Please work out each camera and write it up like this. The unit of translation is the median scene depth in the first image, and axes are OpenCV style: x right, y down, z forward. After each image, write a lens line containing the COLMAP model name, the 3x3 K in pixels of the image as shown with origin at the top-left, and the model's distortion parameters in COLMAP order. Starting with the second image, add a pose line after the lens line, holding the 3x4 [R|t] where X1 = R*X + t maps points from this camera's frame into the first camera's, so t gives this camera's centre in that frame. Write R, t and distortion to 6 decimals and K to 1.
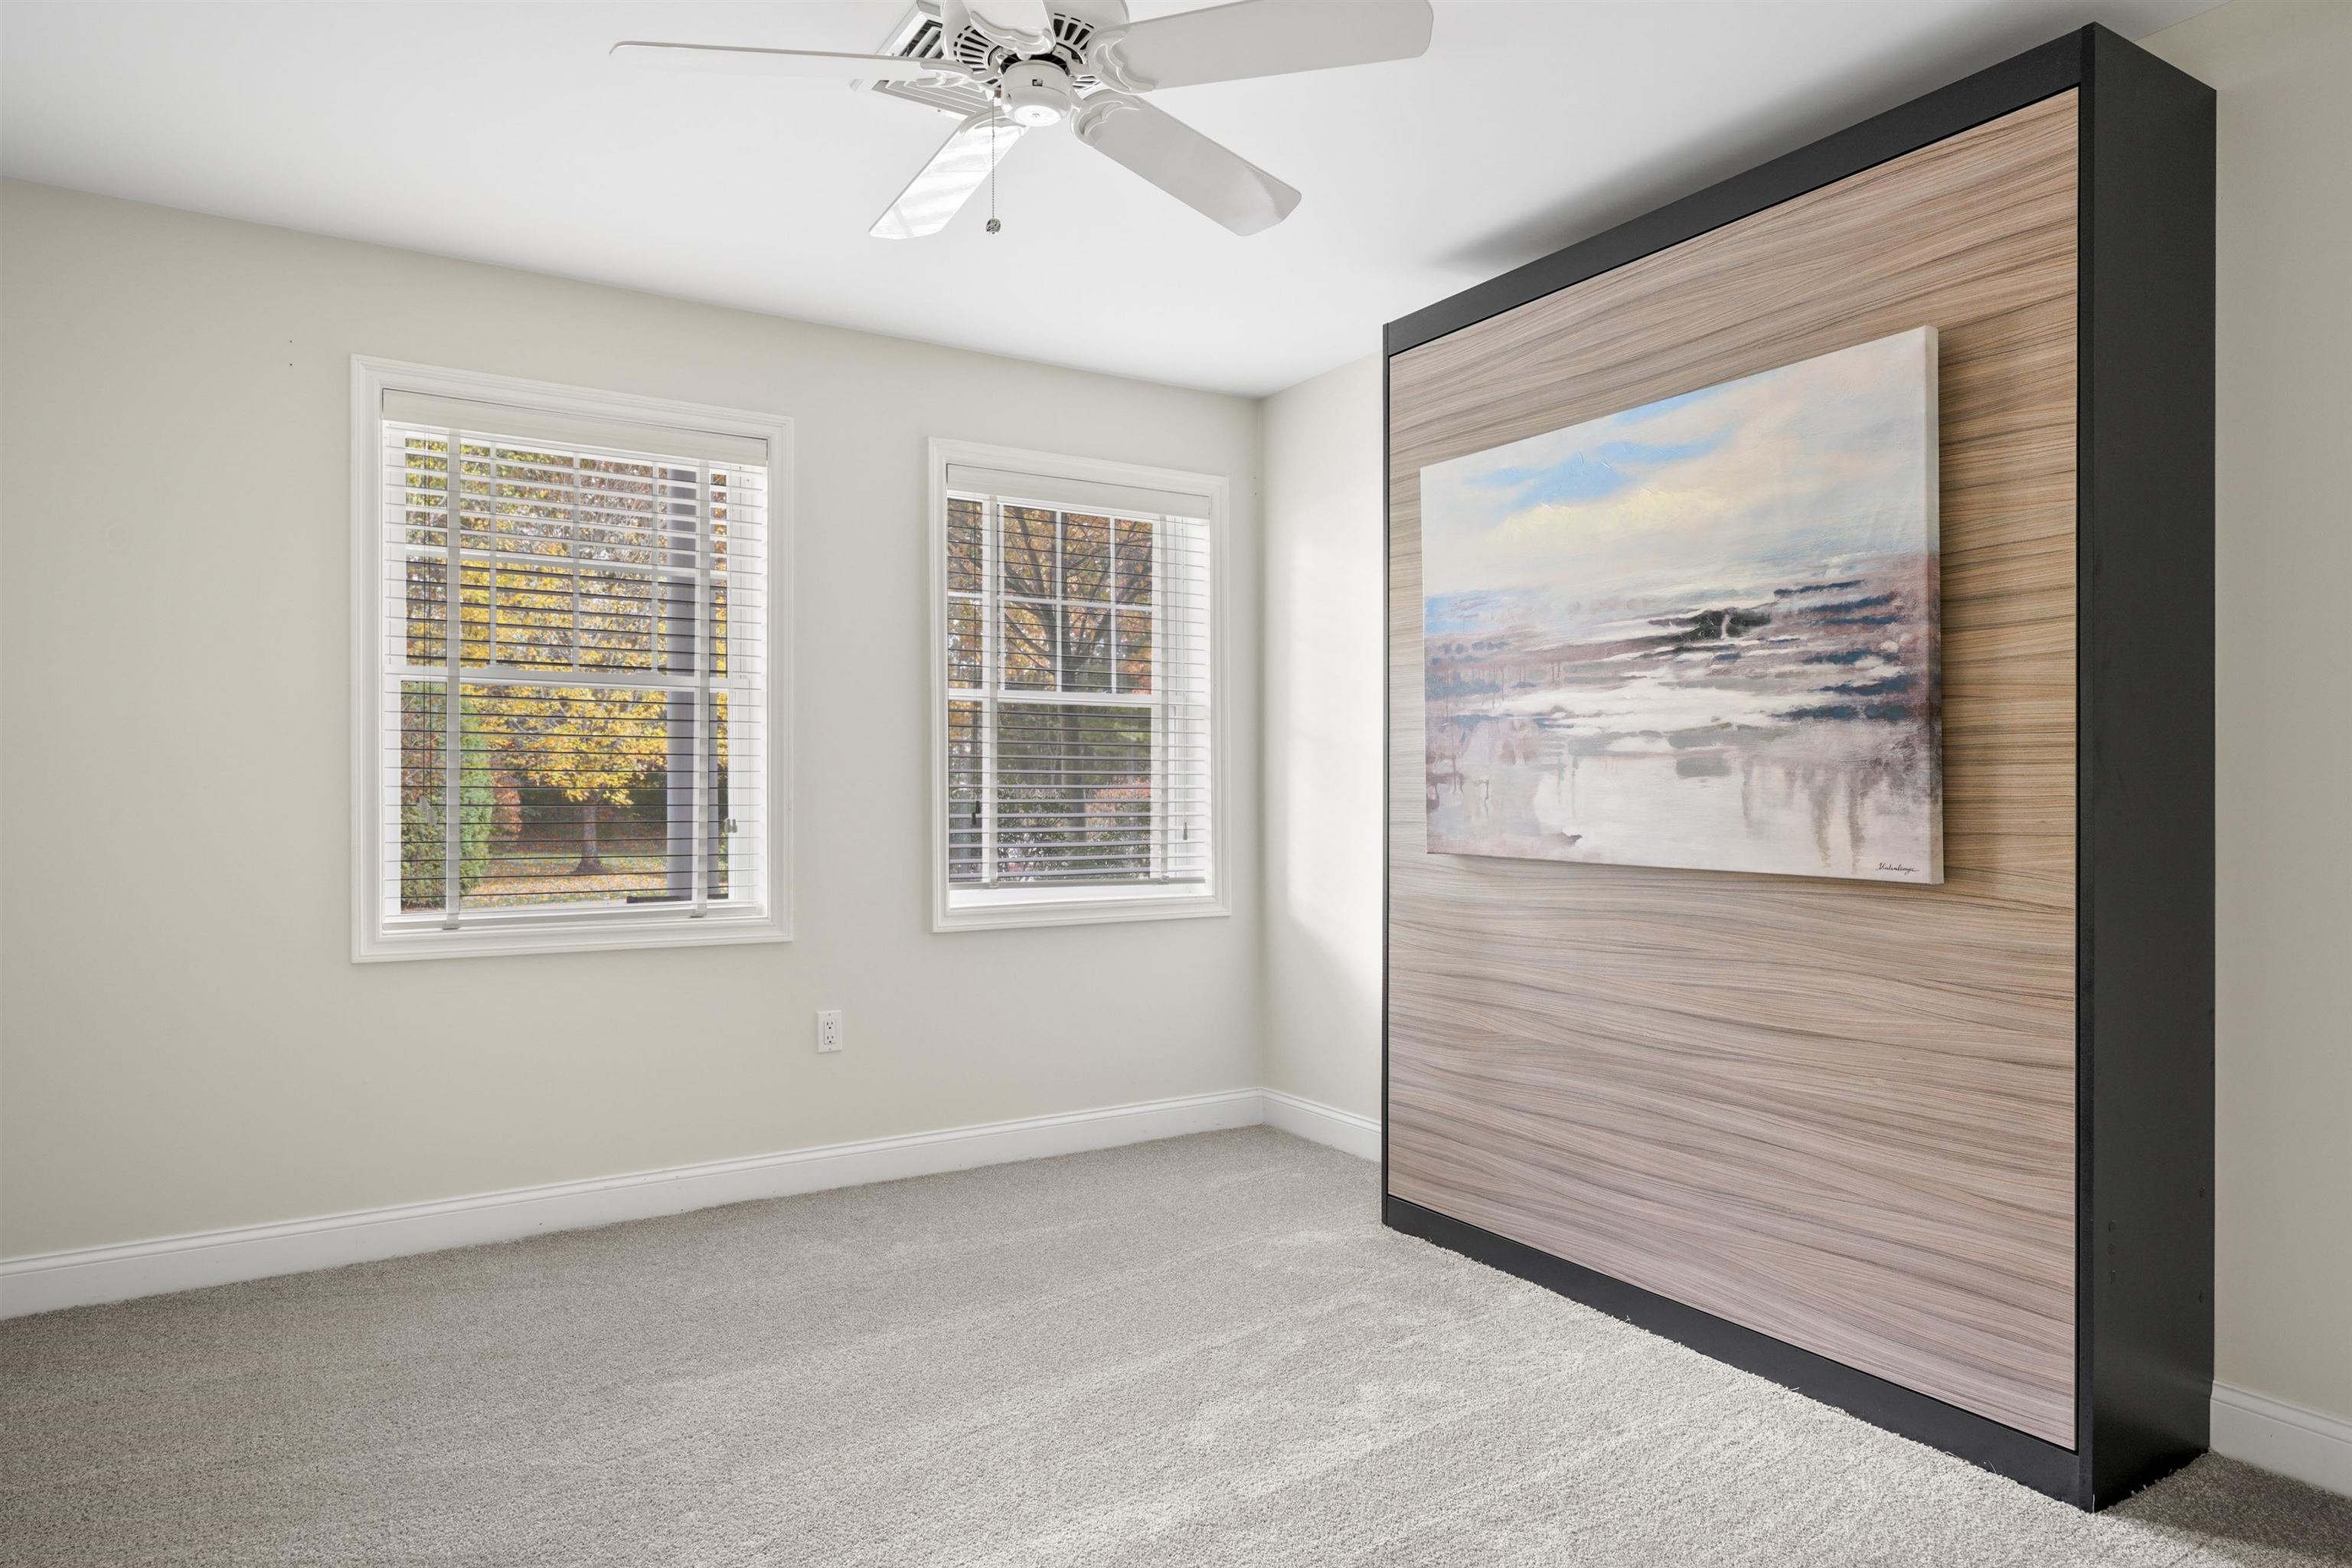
lens RADIAL K [[1447.4, 0, 1178.8], [0, 1447.4, 791.3], [0, 0, 1]] dist [-0.003916, 0.000404]
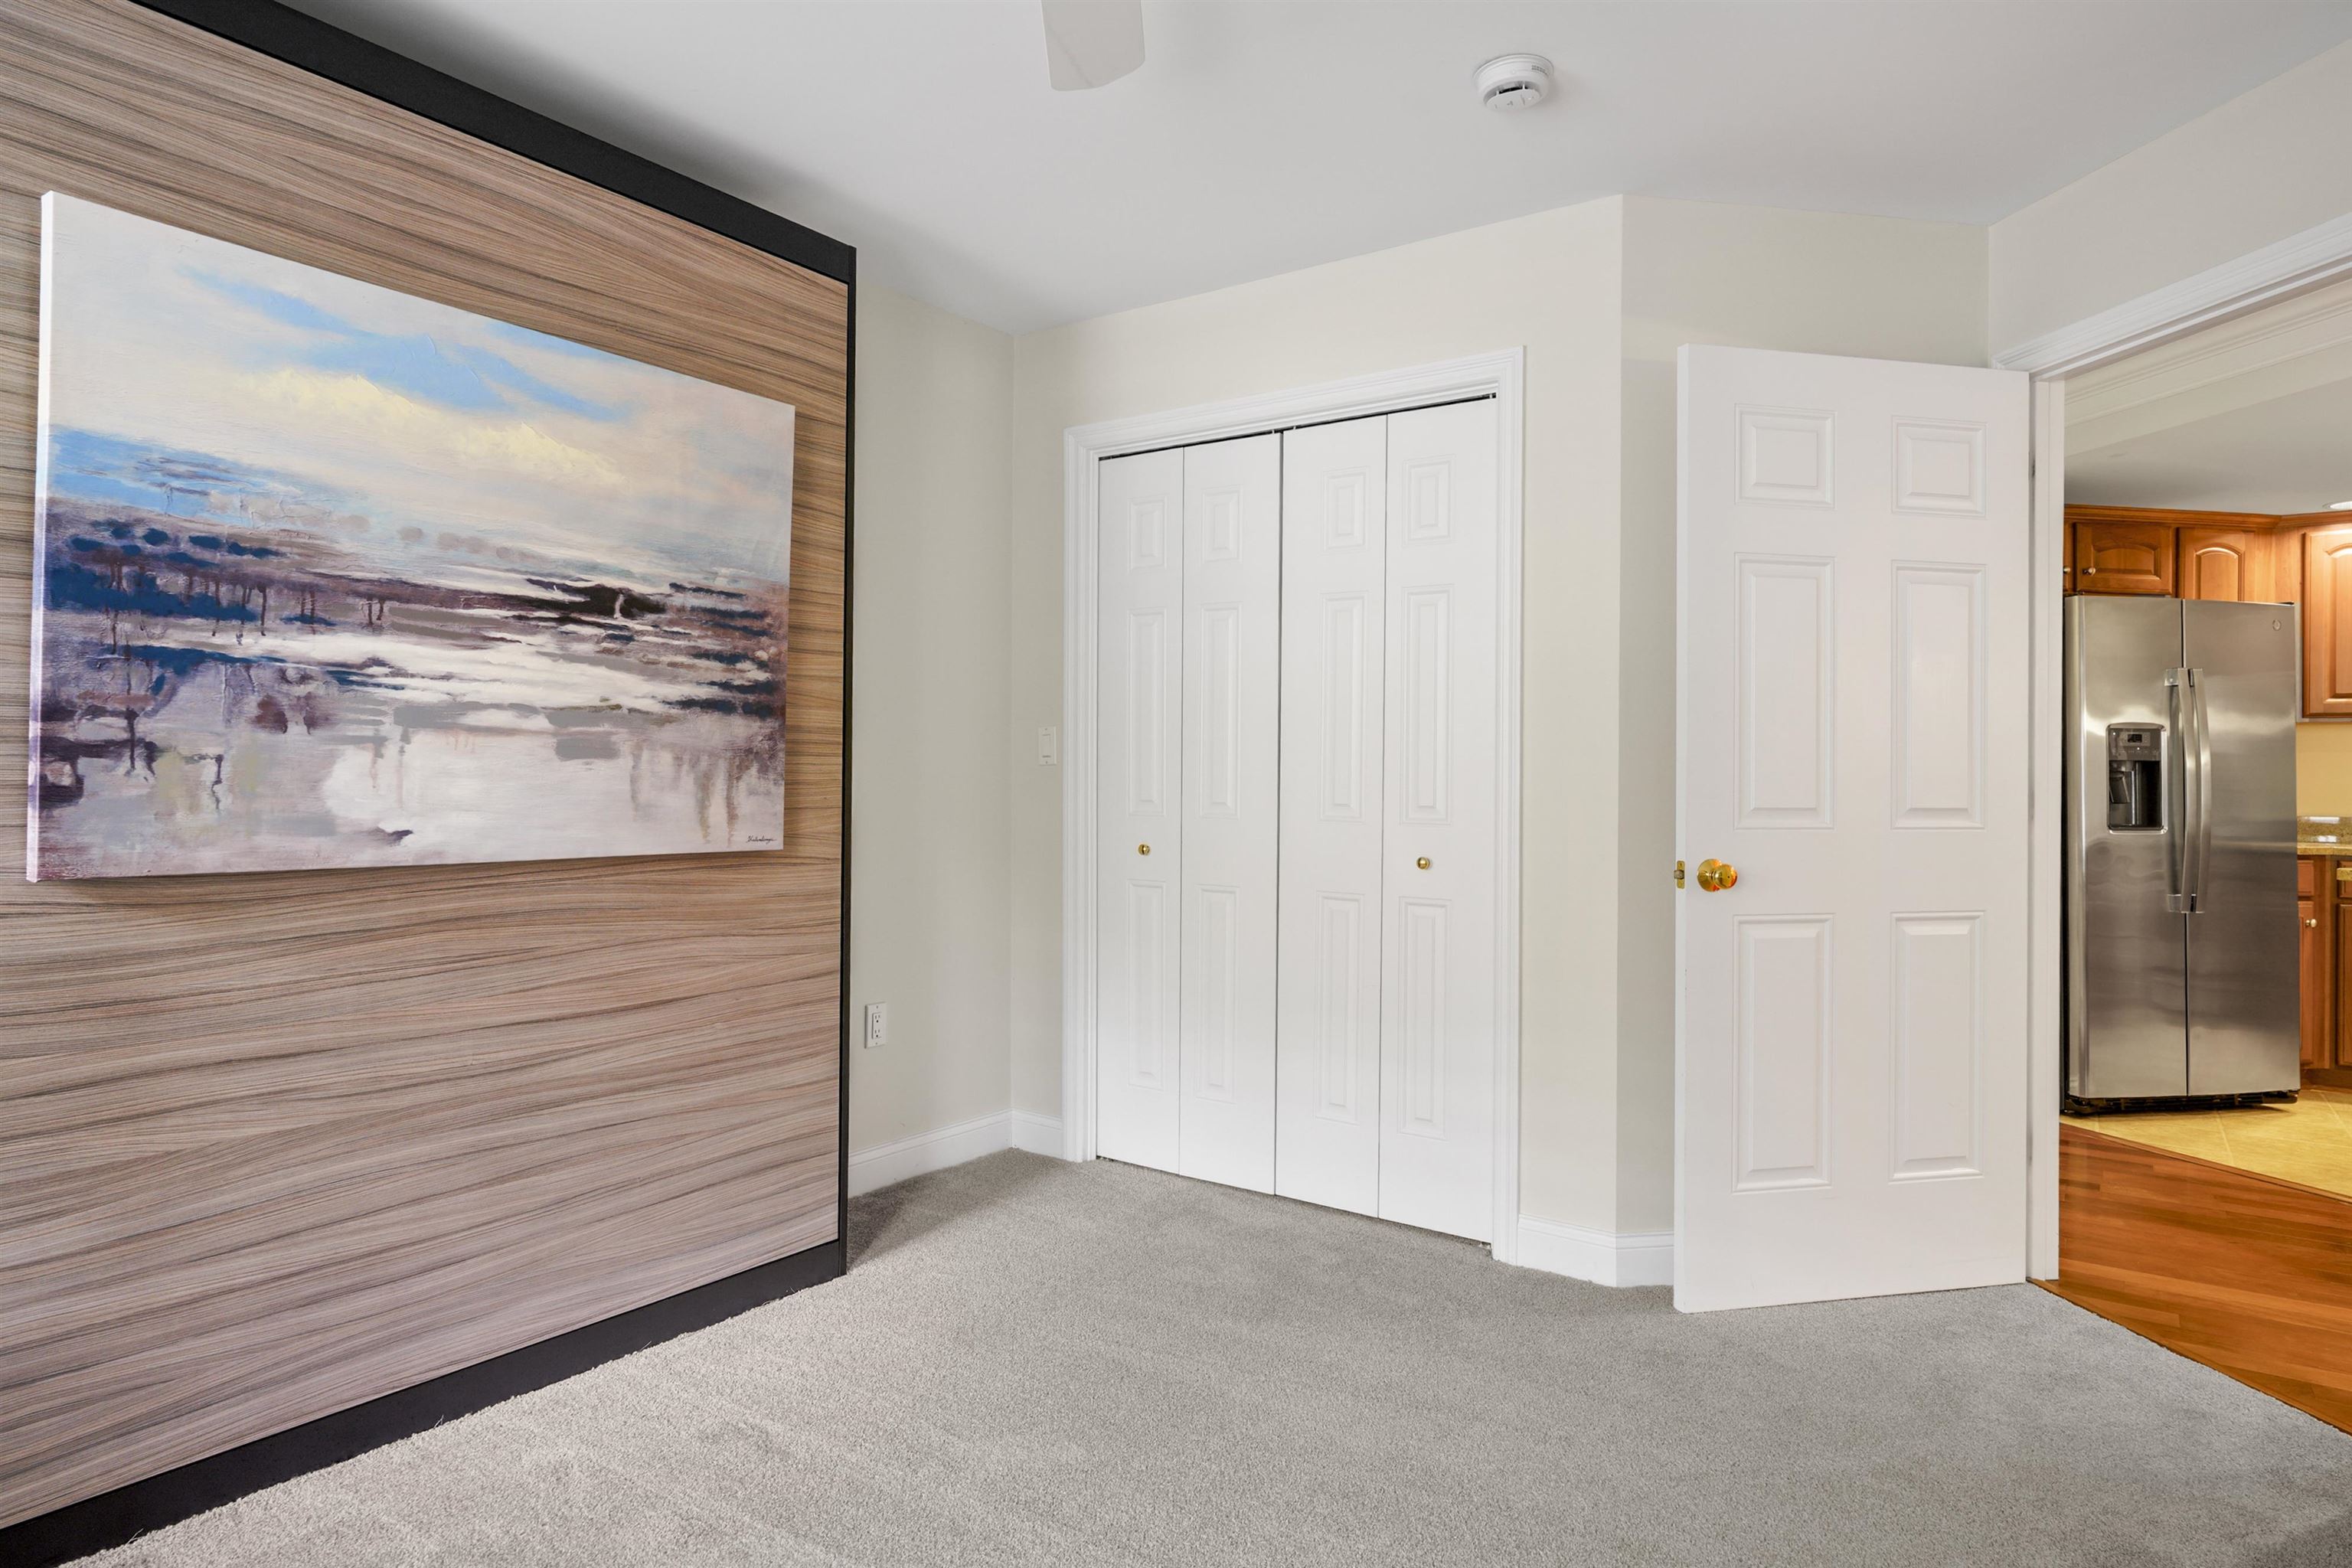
lens RADIAL K [[1282.4, 0, 1184.5], [0, 1282.4, 772.3], [0, 0, 1]] dist [-0.004434, -0.001419]
pose [[-0.384743, 0.000033, 0.923024, -0.572526], [-0.008865, 0.999954, -0.003731, -0.001819], [-0.922981, -0.009618, -0.384725, 0.989408]]
